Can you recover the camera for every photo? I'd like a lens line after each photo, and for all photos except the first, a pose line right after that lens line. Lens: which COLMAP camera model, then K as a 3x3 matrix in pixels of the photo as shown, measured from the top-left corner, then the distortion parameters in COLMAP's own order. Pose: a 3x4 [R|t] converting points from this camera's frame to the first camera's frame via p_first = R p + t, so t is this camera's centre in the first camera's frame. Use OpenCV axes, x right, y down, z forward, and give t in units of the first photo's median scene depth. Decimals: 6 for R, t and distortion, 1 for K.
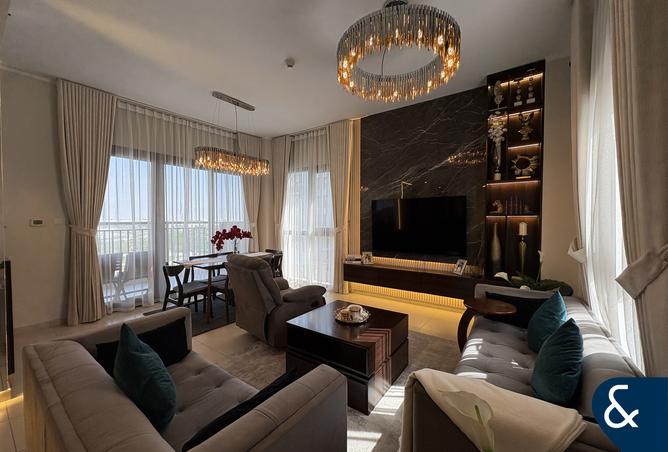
lens RADIAL K [[267.2, 0, 332.4], [0, 267.2, 223.9], [0, 0, 1]] dist [-0.003640, 0.000114]
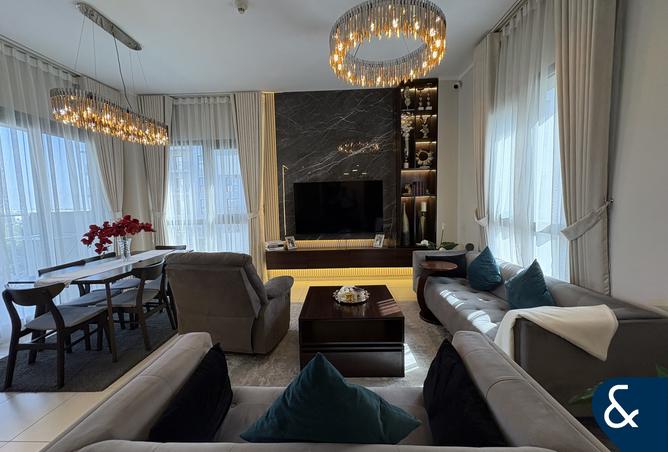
lens RADIAL K [[267.2, 0, 332.8], [0, 267.2, 224.5], [0, 0, 1]] dist [-0.003640, 0.000114]
pose [[0.825604, -0.066271, 0.560345, -0.340621], [0.034374, 0.997142, 0.067283, 0.002106], [-0.563202, -0.036288, 0.825522, 0.137206]]
